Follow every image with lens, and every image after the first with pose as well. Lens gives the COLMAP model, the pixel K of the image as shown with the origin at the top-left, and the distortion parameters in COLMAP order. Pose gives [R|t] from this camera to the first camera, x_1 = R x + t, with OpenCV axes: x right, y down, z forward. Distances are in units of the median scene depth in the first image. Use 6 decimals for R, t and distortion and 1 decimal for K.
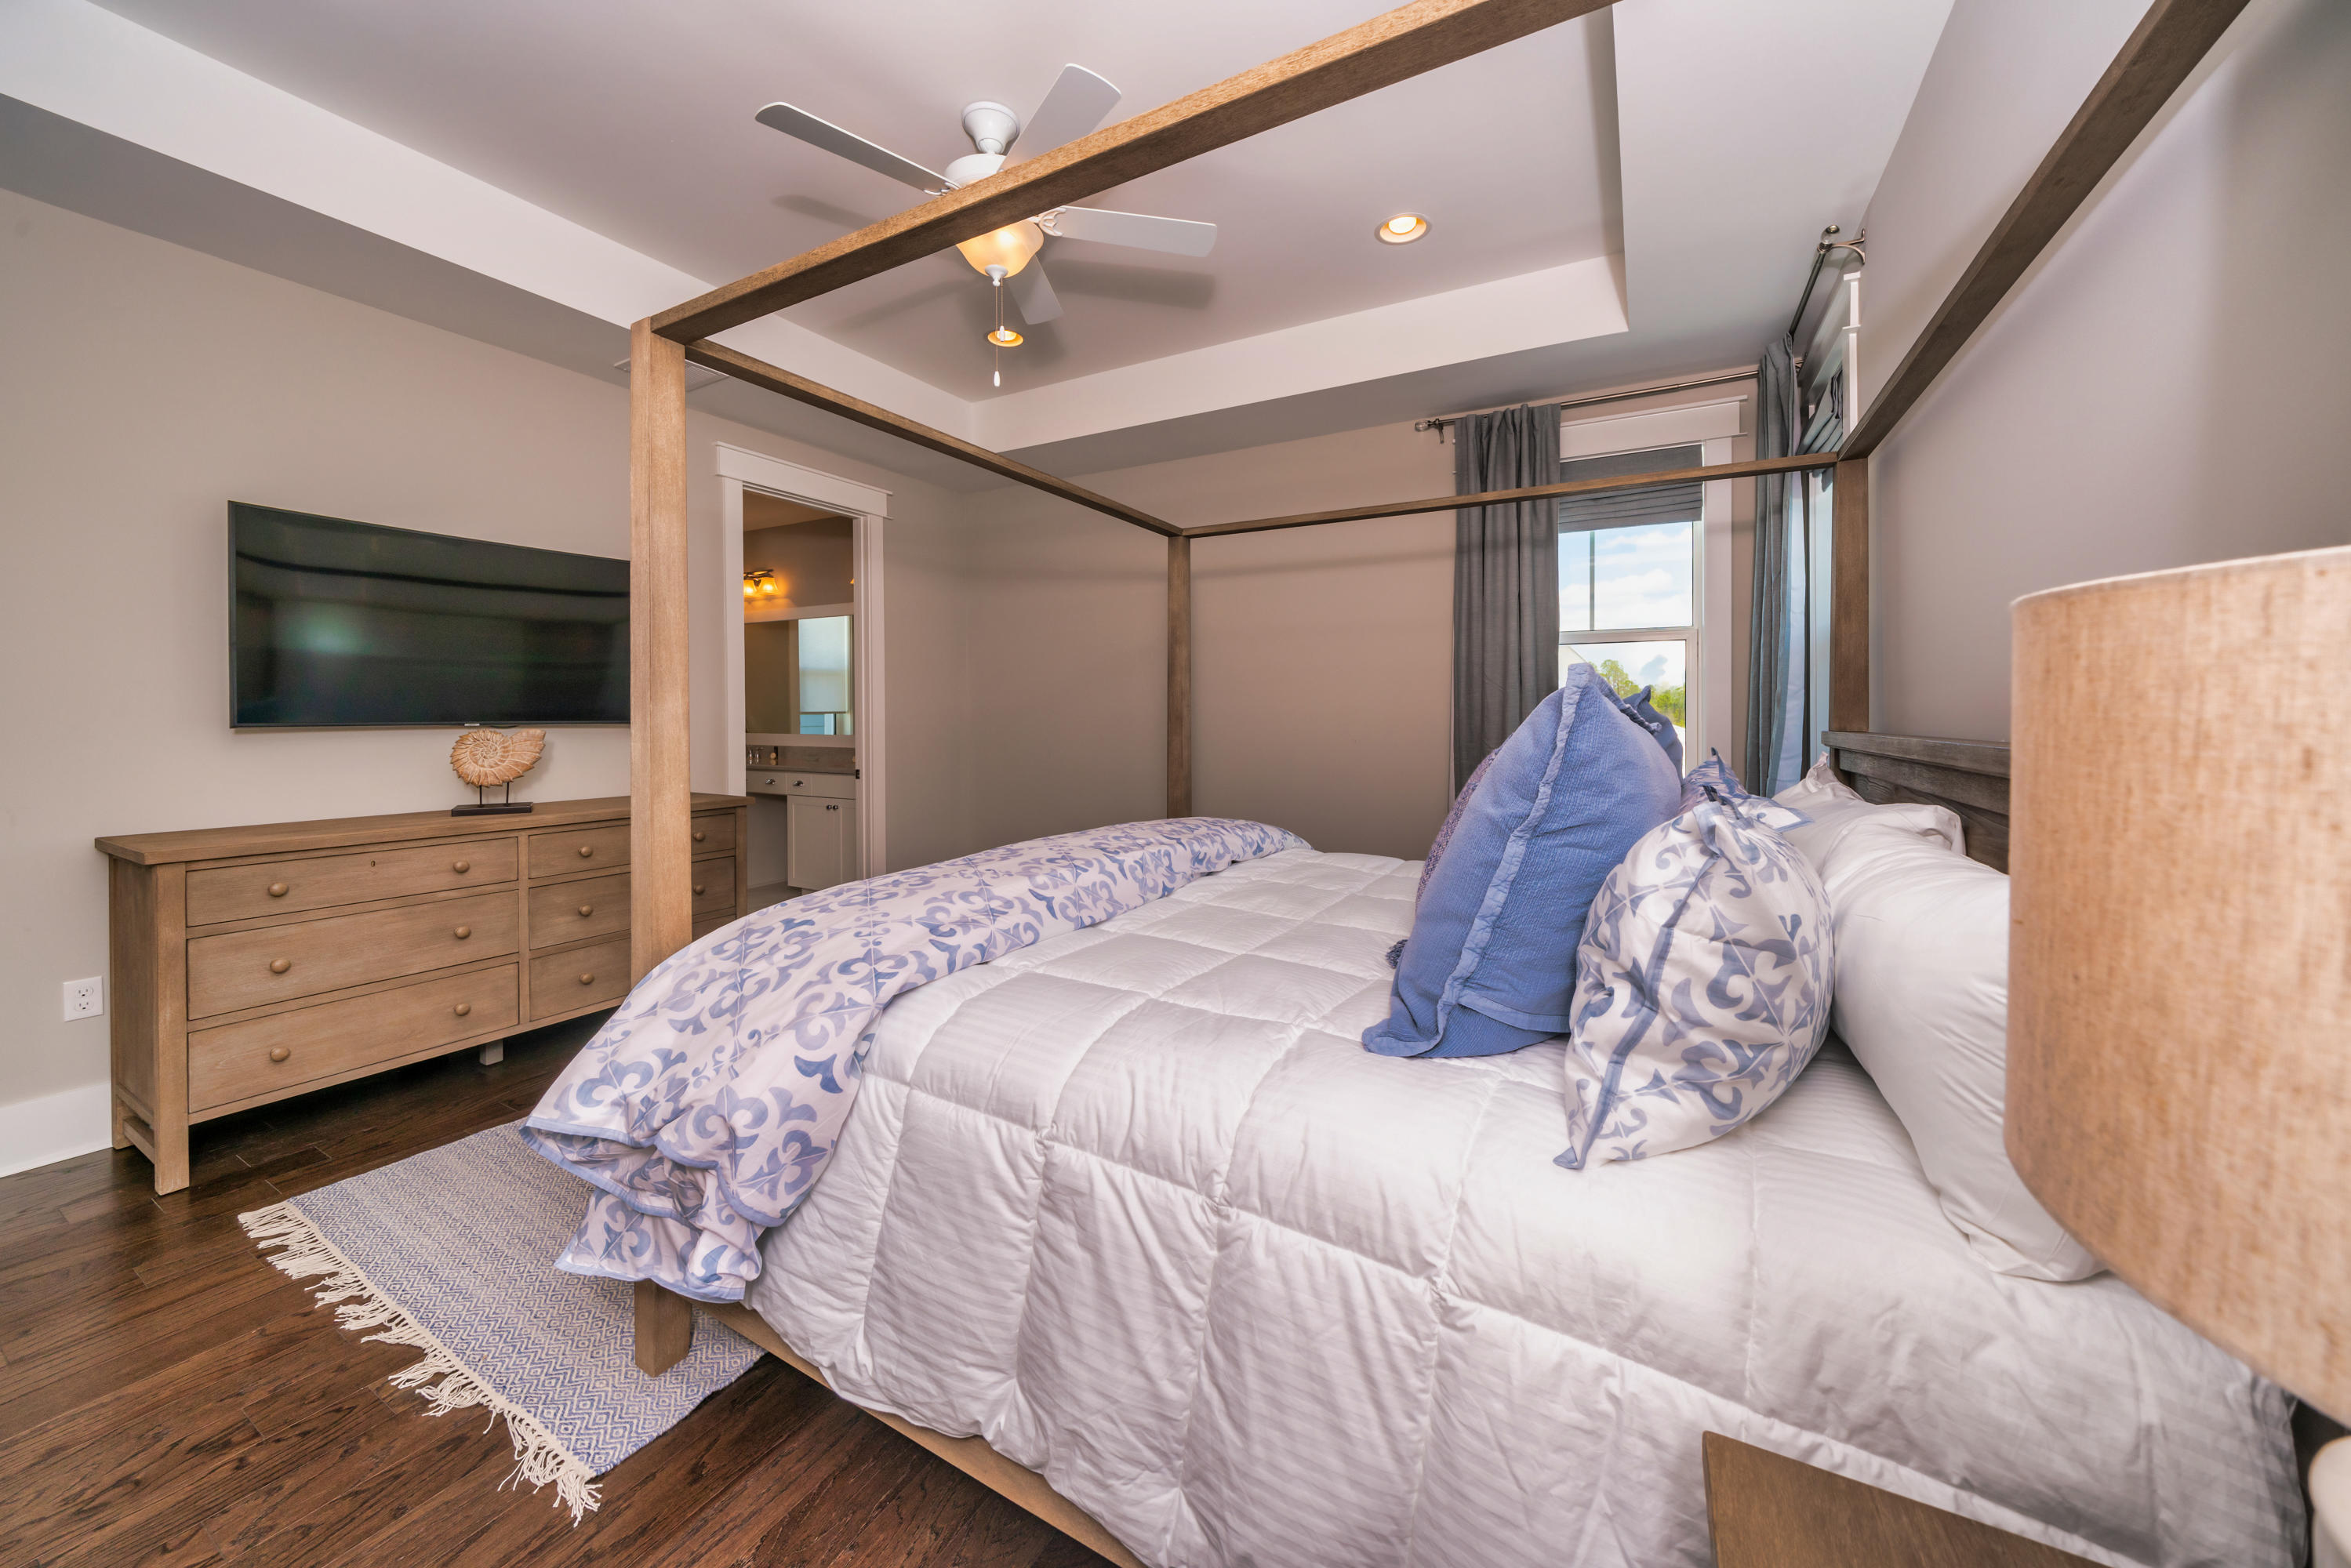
lens RADIAL K [[812.7, 0, 1232.0], [0, 812.7, 719.5], [0, 0, 1]] dist [-0.002031, -0.000387]
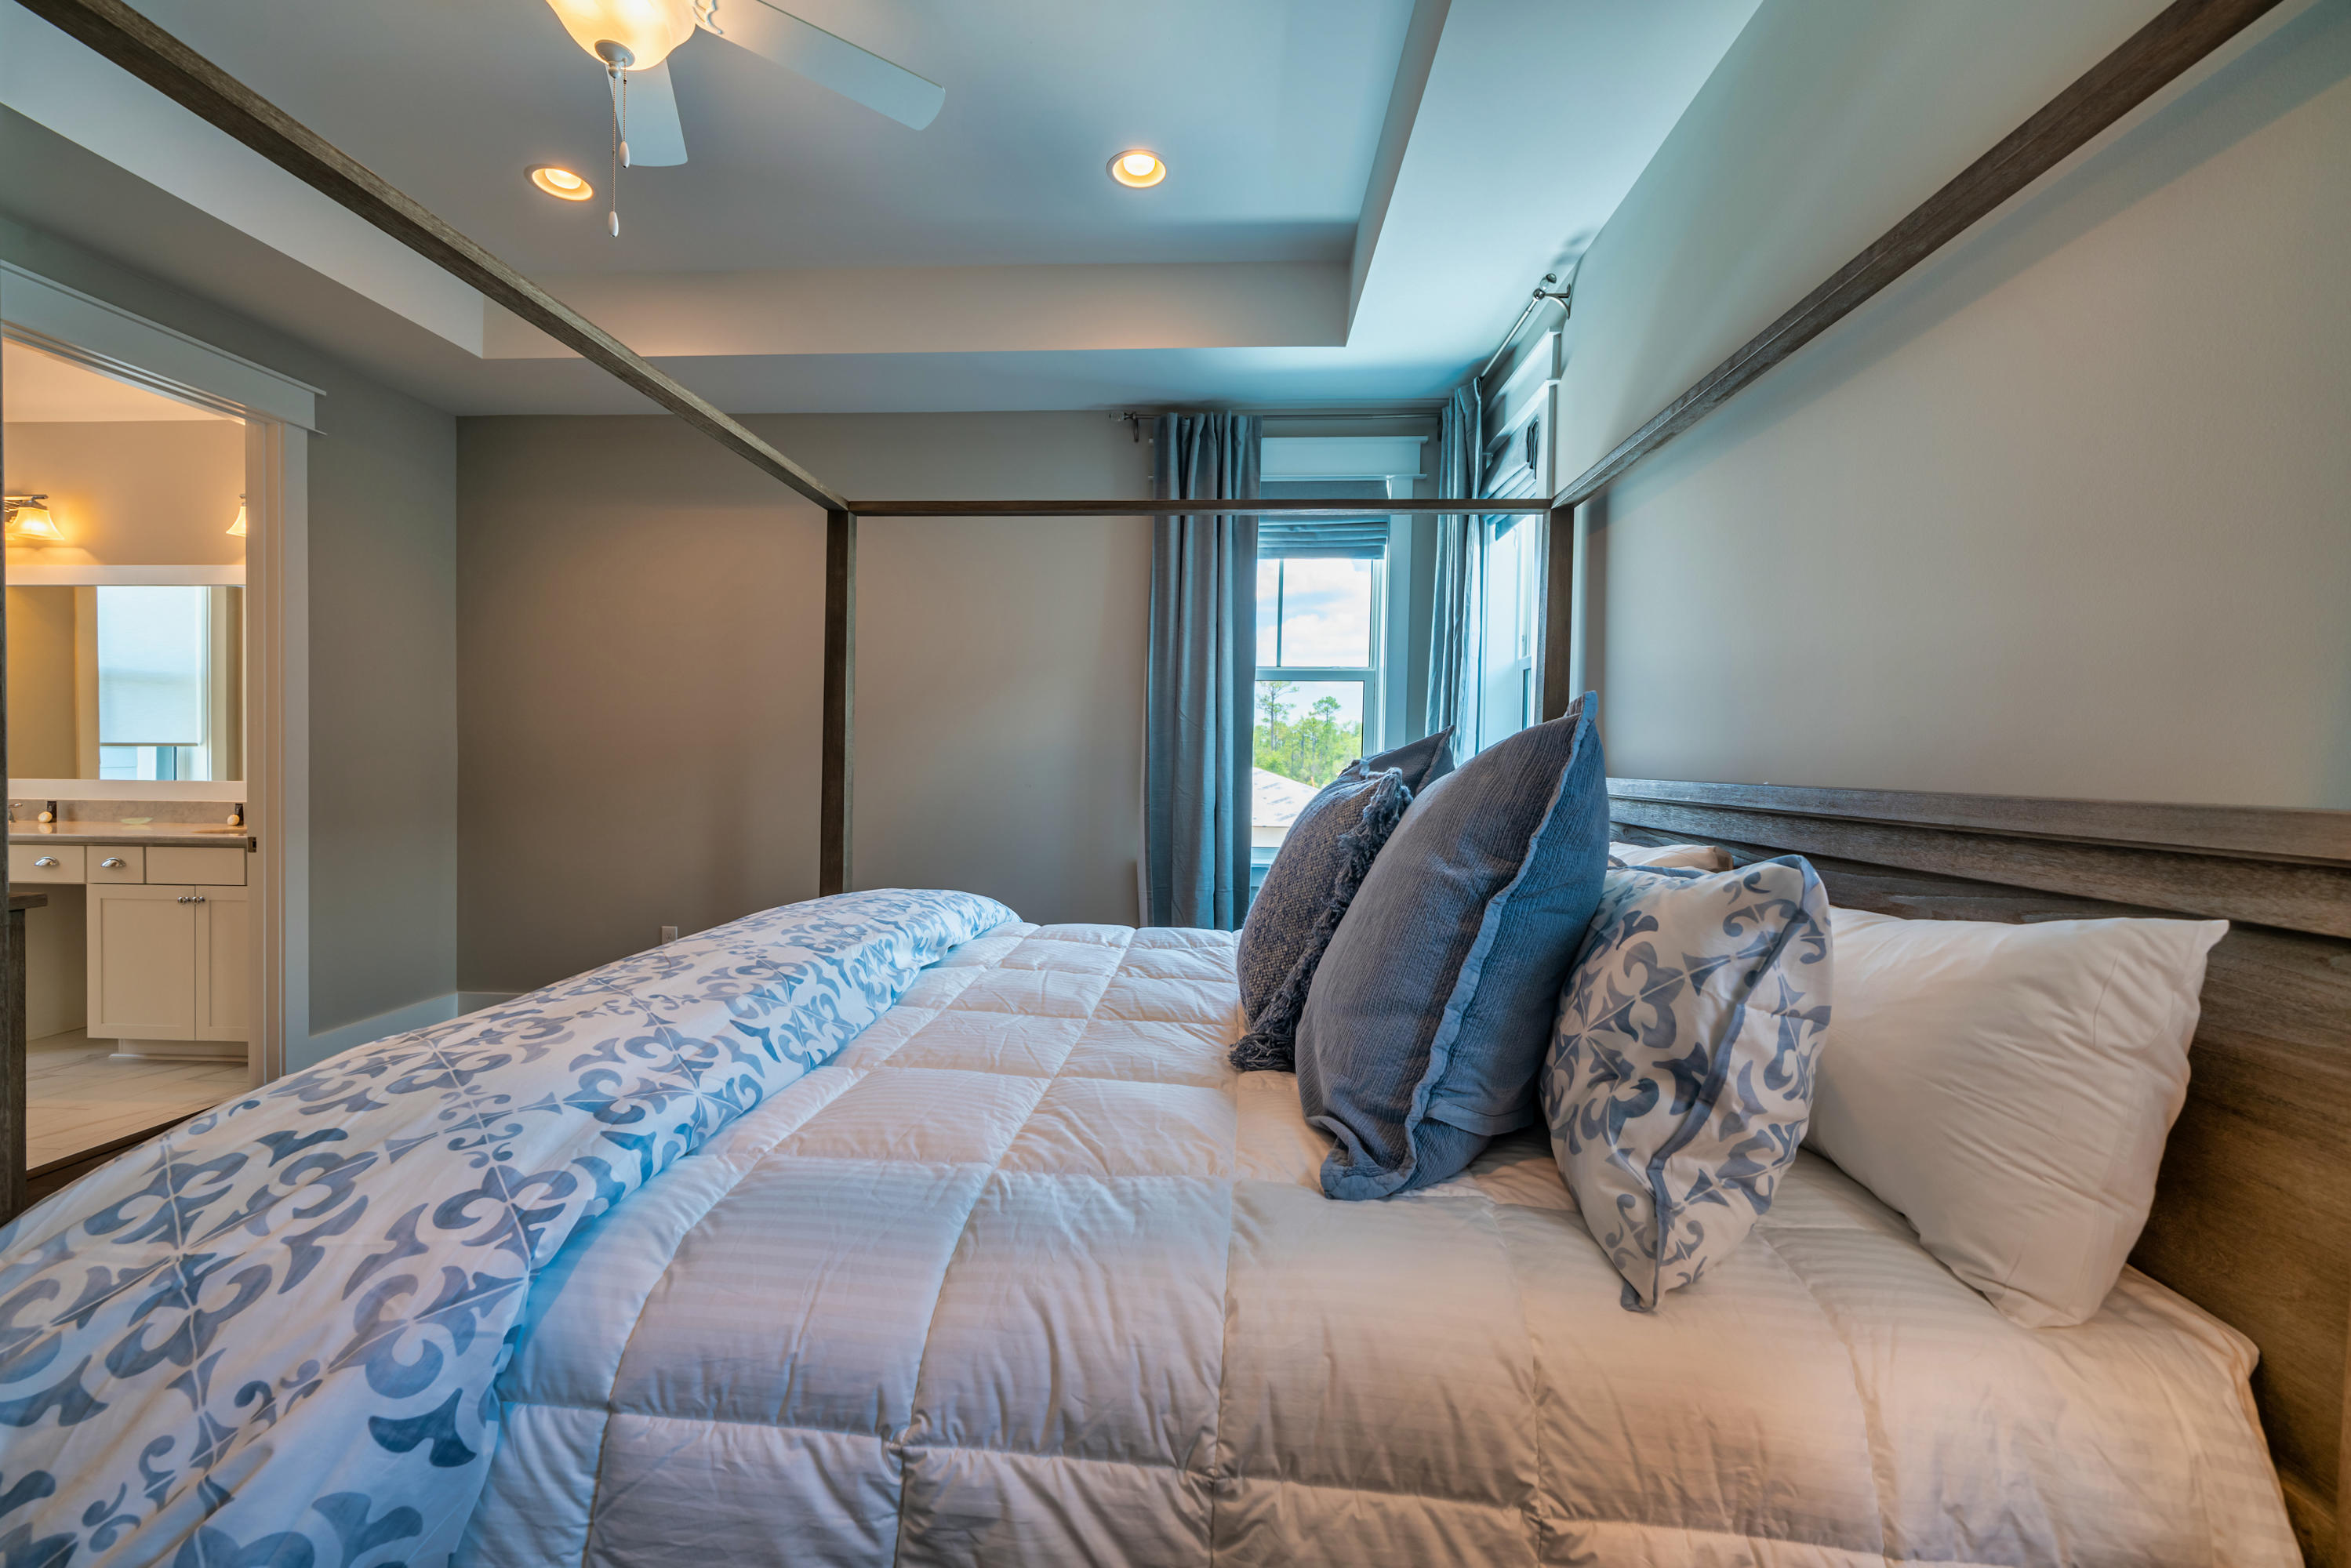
lens RADIAL K [[911.4, 0, 1166.2], [0, 911.4, 772.6], [0, 0, 1]] dist [-0.003386, 0.000663]
pose [[0.916828, 0.001314, 0.399281, -0.316209], [-0.005982, 0.999928, 0.010444, 0.005935], [-0.399239, -0.011964, 0.916769, 0.297173]]
